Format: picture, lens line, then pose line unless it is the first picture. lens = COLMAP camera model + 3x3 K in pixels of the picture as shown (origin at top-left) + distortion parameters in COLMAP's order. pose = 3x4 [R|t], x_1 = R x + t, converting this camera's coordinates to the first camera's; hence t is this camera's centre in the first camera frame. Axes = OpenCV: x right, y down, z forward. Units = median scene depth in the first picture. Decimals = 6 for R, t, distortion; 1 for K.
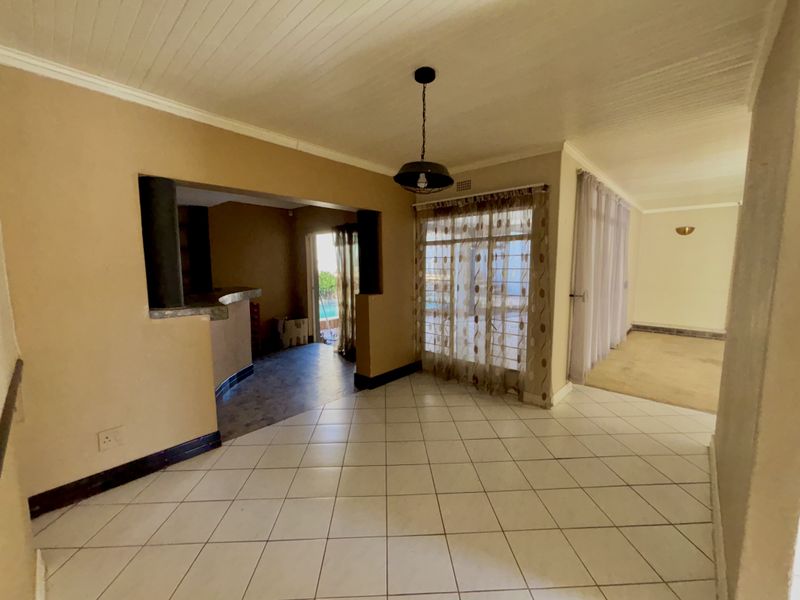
lens RADIAL K [[326.1, 0, 398.3], [0, 326.1, 298.4], [0, 0, 1]] dist [0.003921, -0.000222]
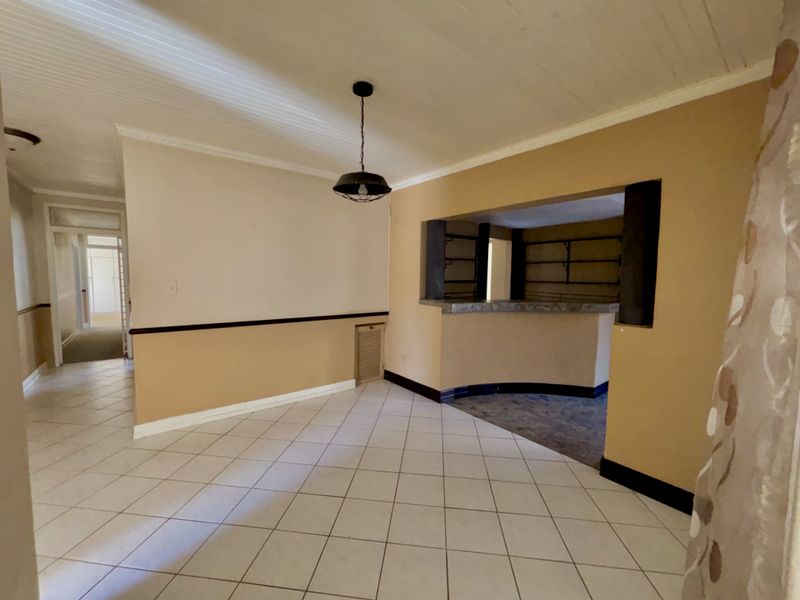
lens RADIAL K [[326.1, 0, 398.3], [0, 326.1, 298.4], [0, 0, 1]] dist [0.003921, -0.000222]
pose [[-0.154098, 0.069986, -0.985574, 0.583702], [-0.121685, 0.988551, 0.089223, -0.063667], [0.980534, 0.133678, -0.143818, 0.689582]]
